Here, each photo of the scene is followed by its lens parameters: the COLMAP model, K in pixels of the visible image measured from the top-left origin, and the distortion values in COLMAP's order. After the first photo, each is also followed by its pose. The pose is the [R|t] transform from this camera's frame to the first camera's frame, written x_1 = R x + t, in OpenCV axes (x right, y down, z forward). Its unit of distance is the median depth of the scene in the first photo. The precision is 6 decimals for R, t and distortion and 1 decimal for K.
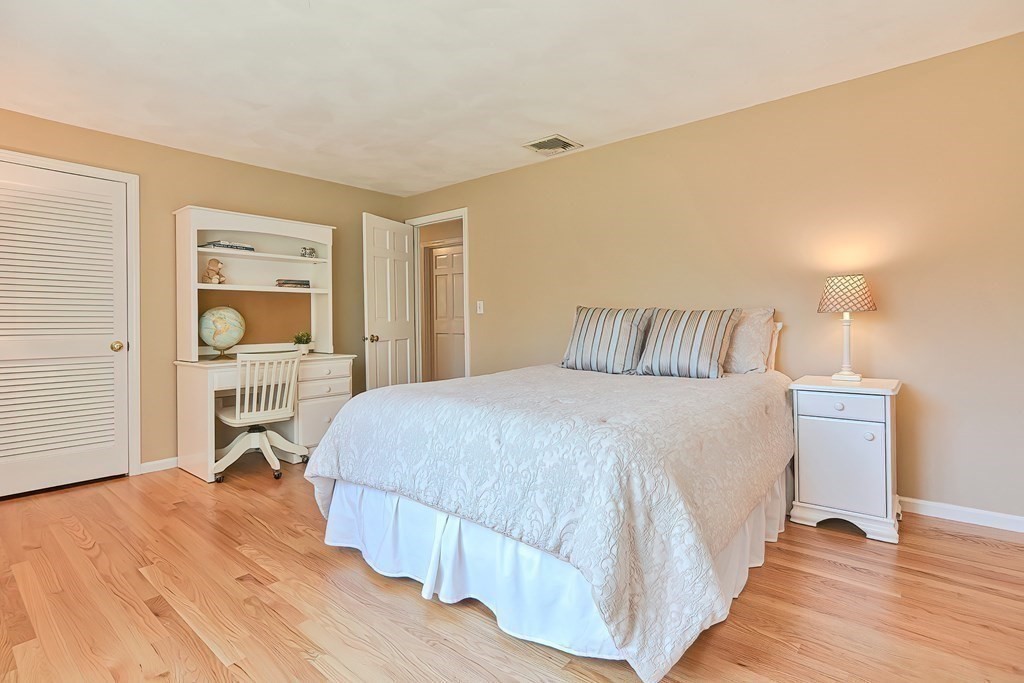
lens RADIAL K [[498.8, 0, 490.3], [0, 498.8, 317.1], [0, 0, 1]] dist [-0.002694, -0.000191]
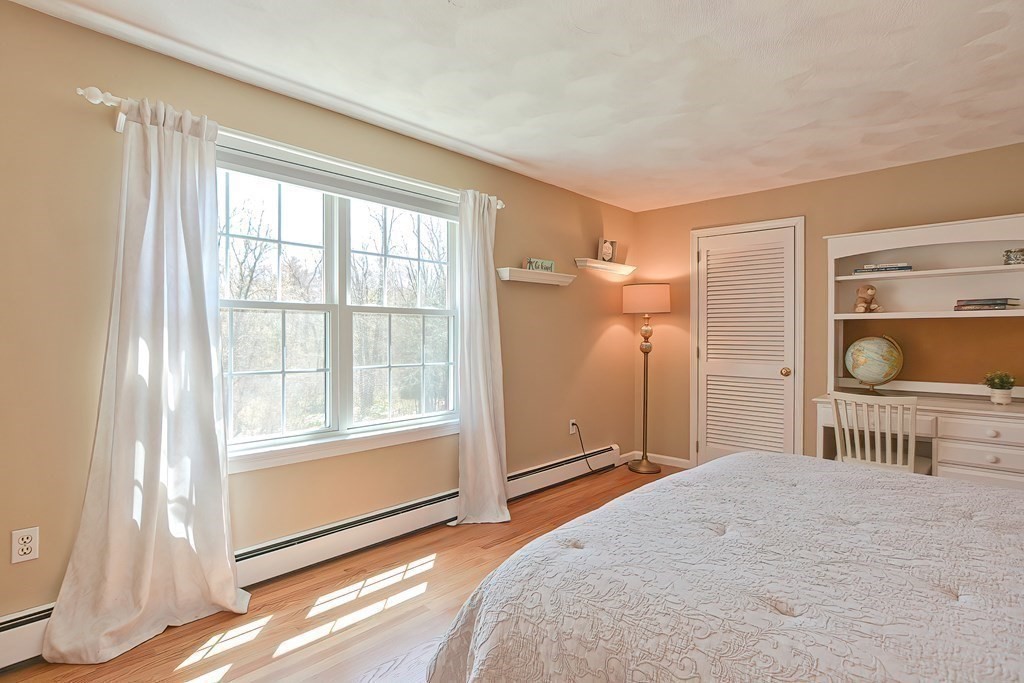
lens RADIAL K [[494.1, 0, 514.7], [0, 494.1, 338.6], [0, 0, 1]] dist [-0.019232, 0.011741]
pose [[-0.015588, 0.015373, -0.999760, 0.381275], [0.005777, 0.999866, 0.015285, -0.037703], [0.999862, -0.005538, -0.015675, 0.386220]]
